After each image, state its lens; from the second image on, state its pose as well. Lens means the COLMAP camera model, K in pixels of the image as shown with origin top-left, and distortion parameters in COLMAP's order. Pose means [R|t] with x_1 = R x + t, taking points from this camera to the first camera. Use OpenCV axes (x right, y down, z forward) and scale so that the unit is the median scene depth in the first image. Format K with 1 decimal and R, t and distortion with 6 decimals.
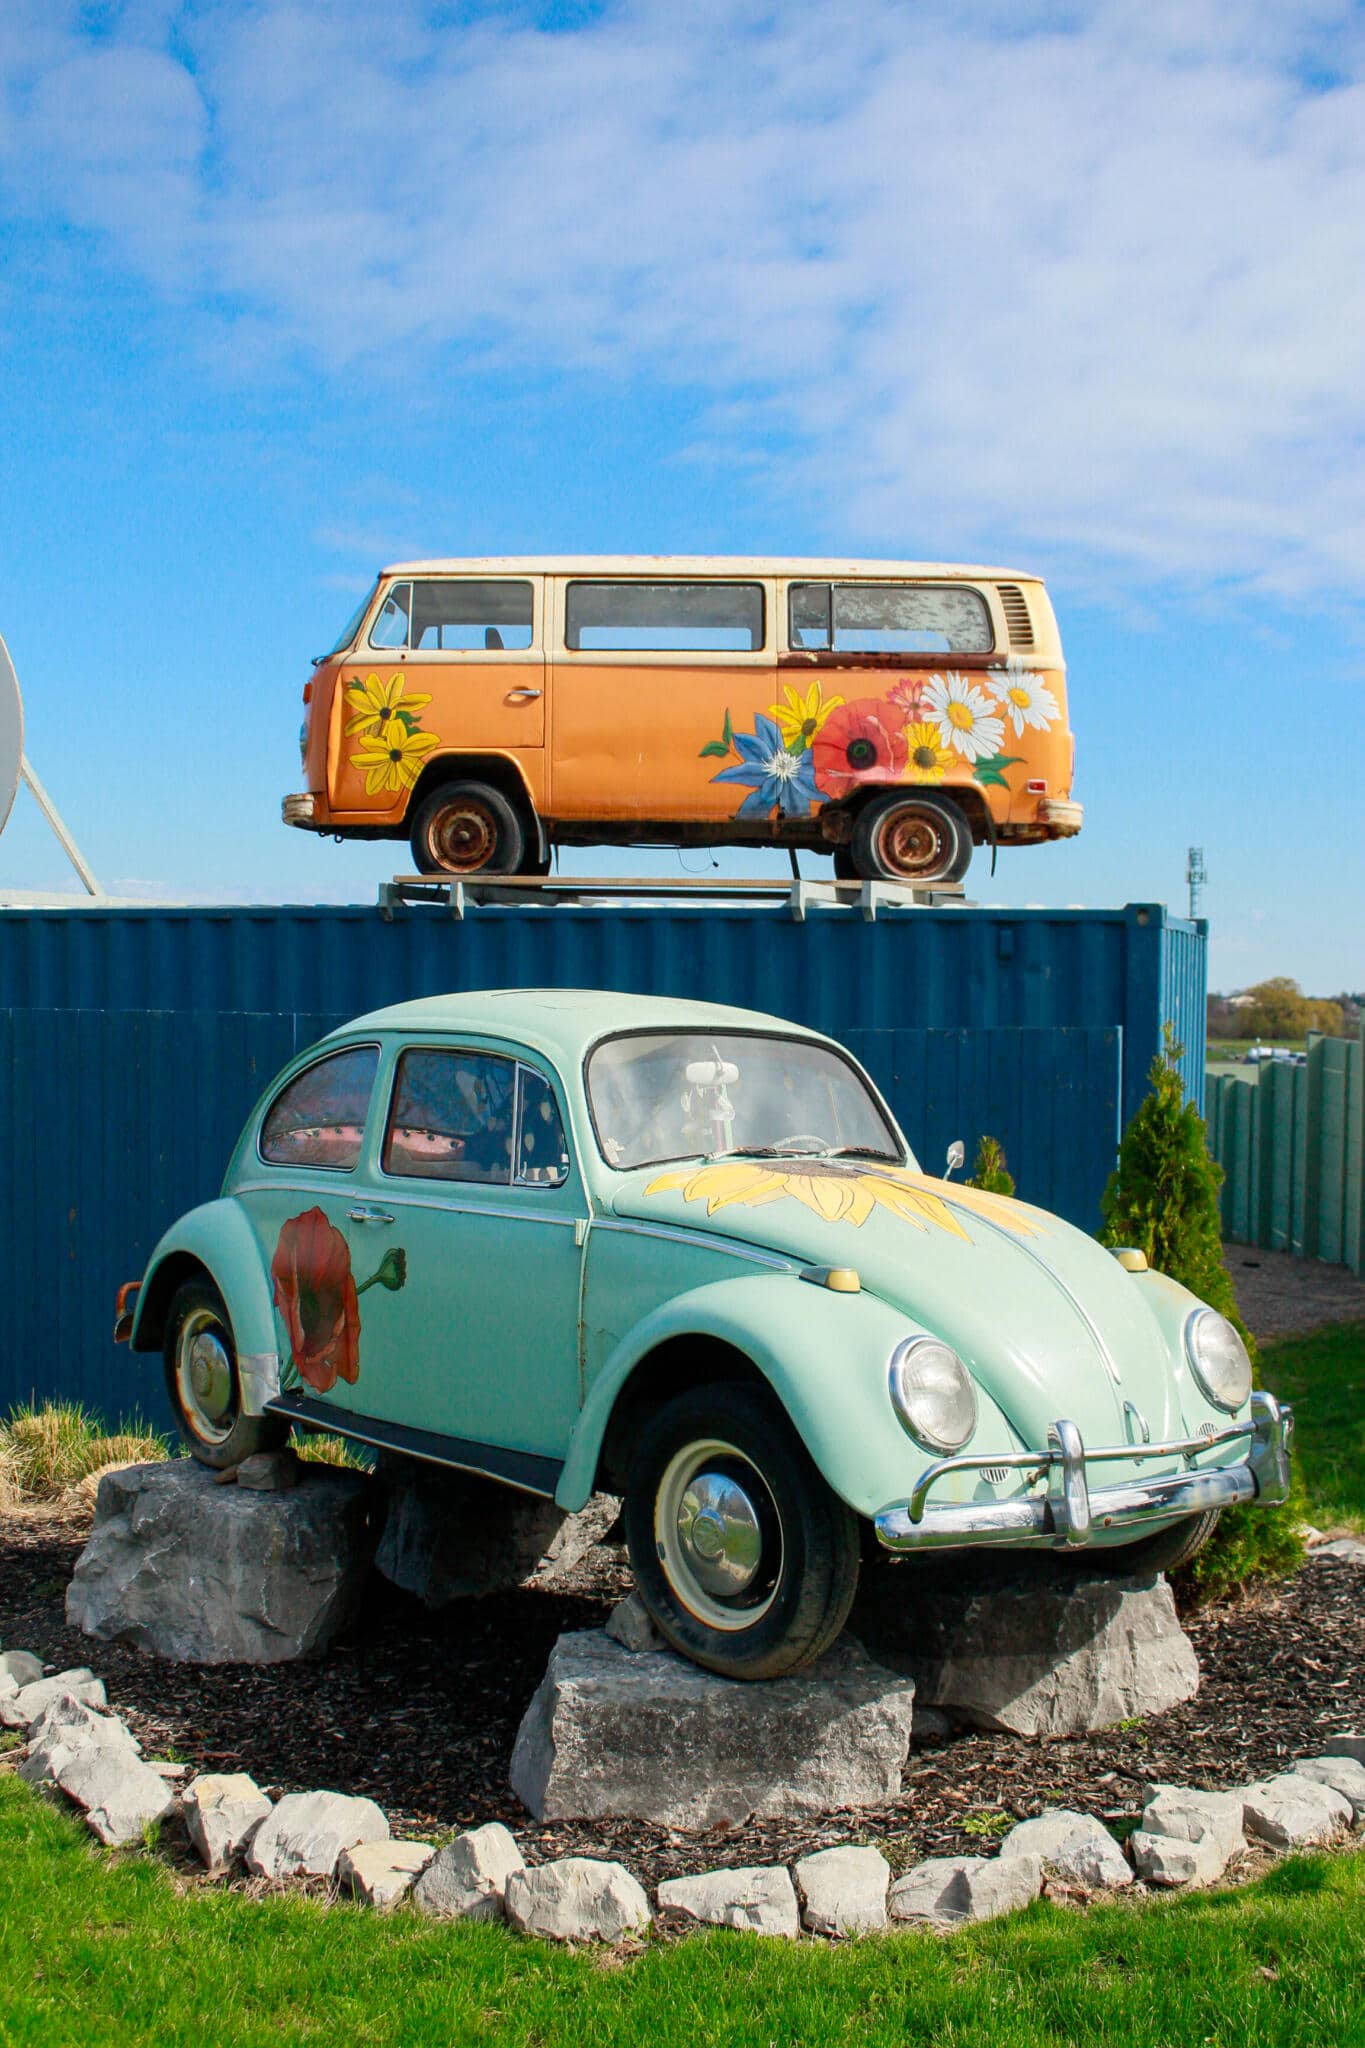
lens RADIAL K [[2109.5, 0, 682.5], [0, 2109.5, 1024.0], [0, 0, 1]] dist [-0.165309, 0.270187]
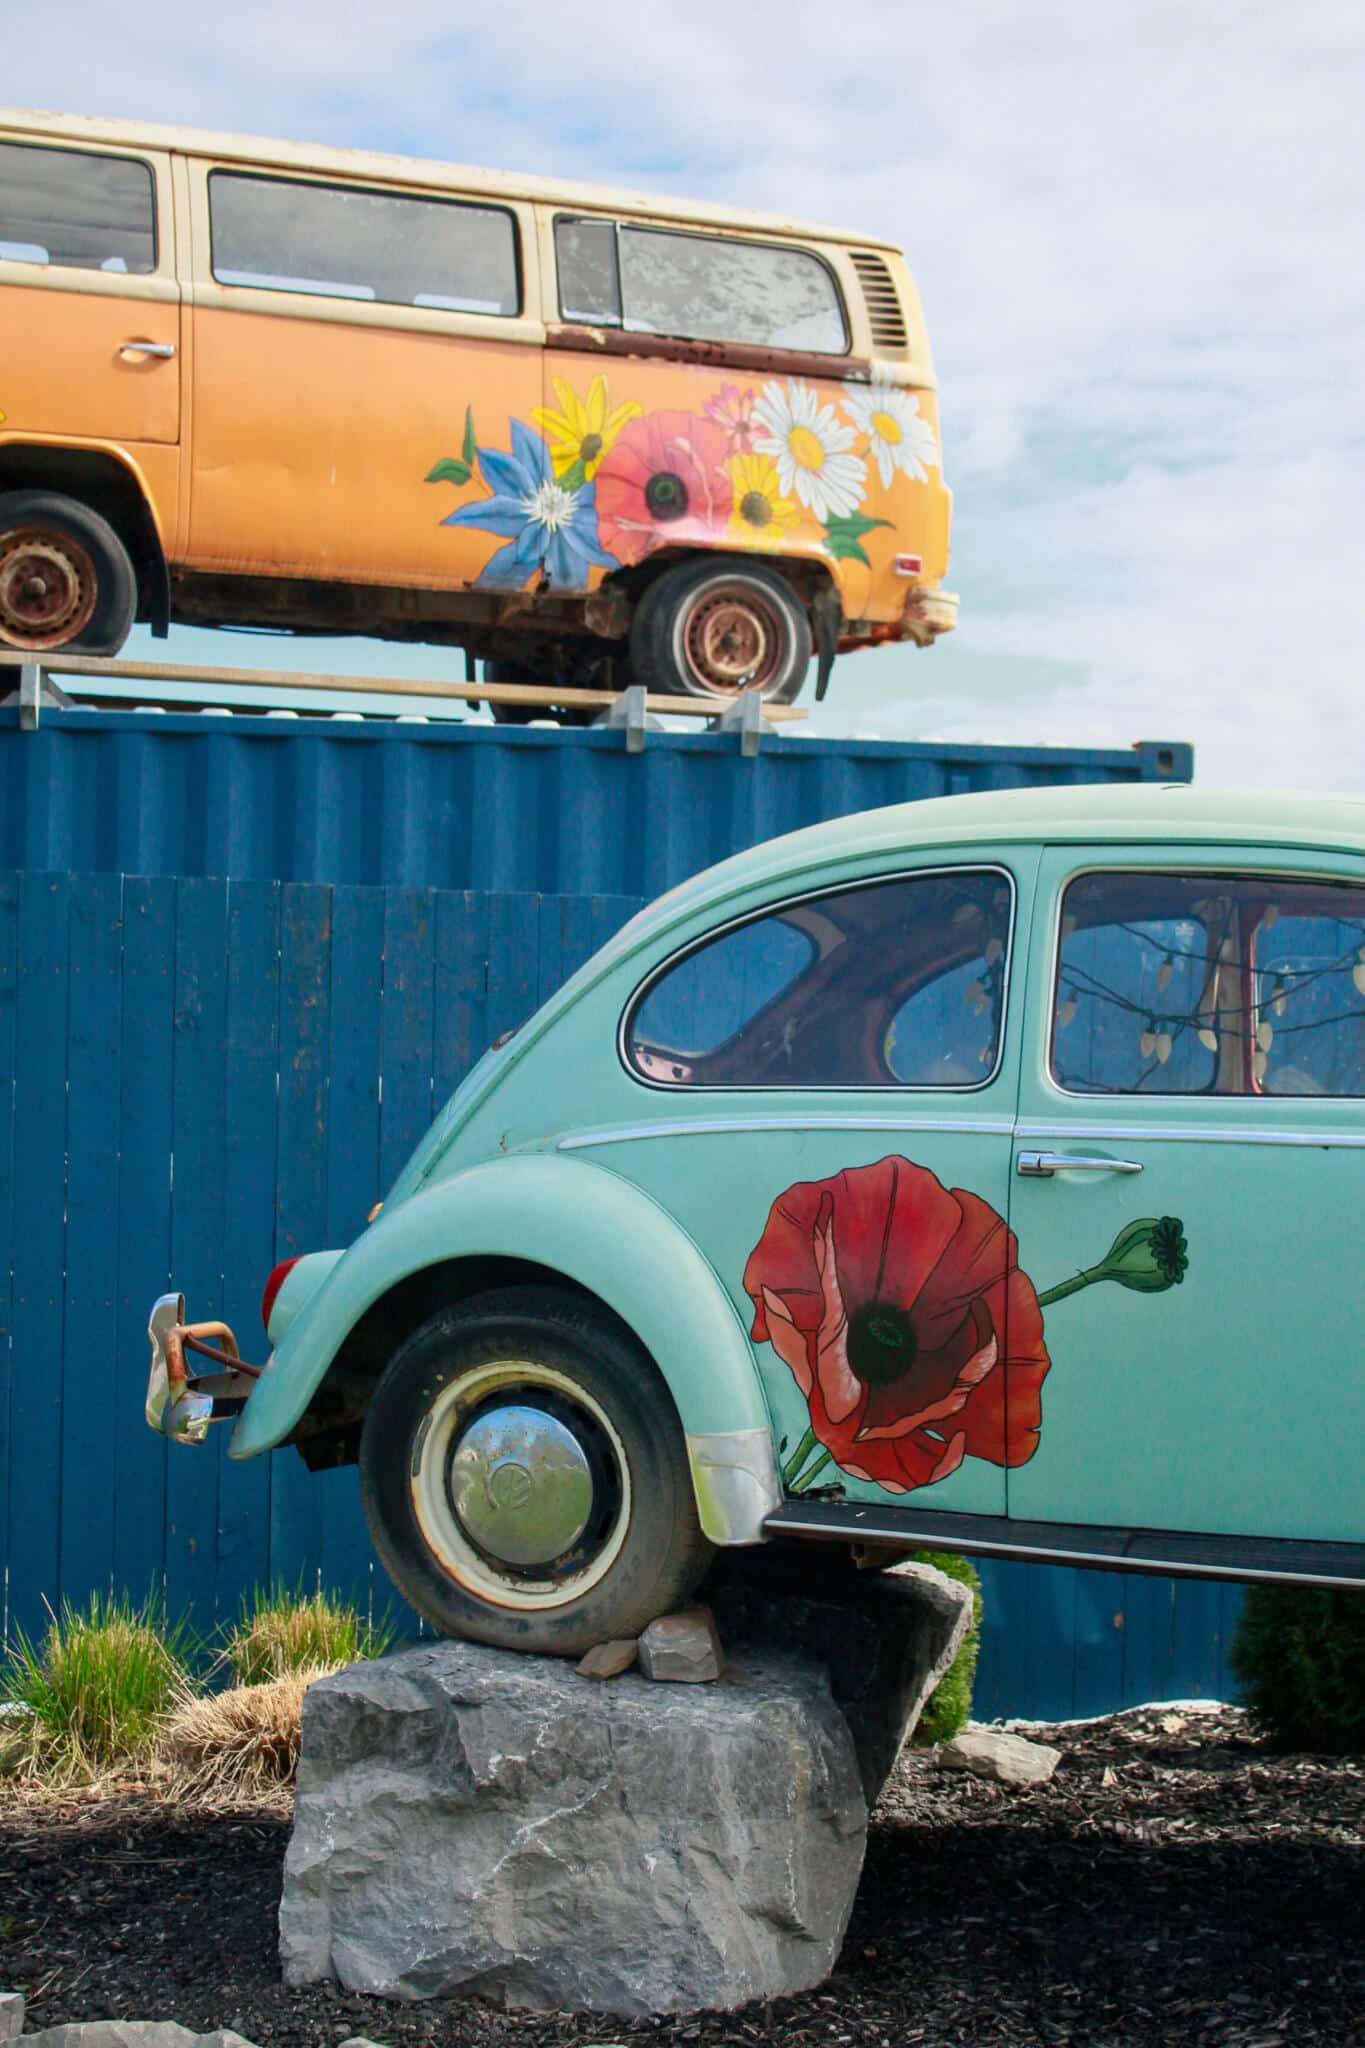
lens RADIAL K [[3100.4, 0, 682.5], [0, 3100.4, 1024.0], [0, 0, 1]] dist [-0.017982, 0.003312]
pose [[0.908687, 0.005730, 0.417440, -0.300981], [-0.009580, 0.999929, 0.007127, 0.024511], [-0.417369, -0.010475, 0.908677, 0.143635]]
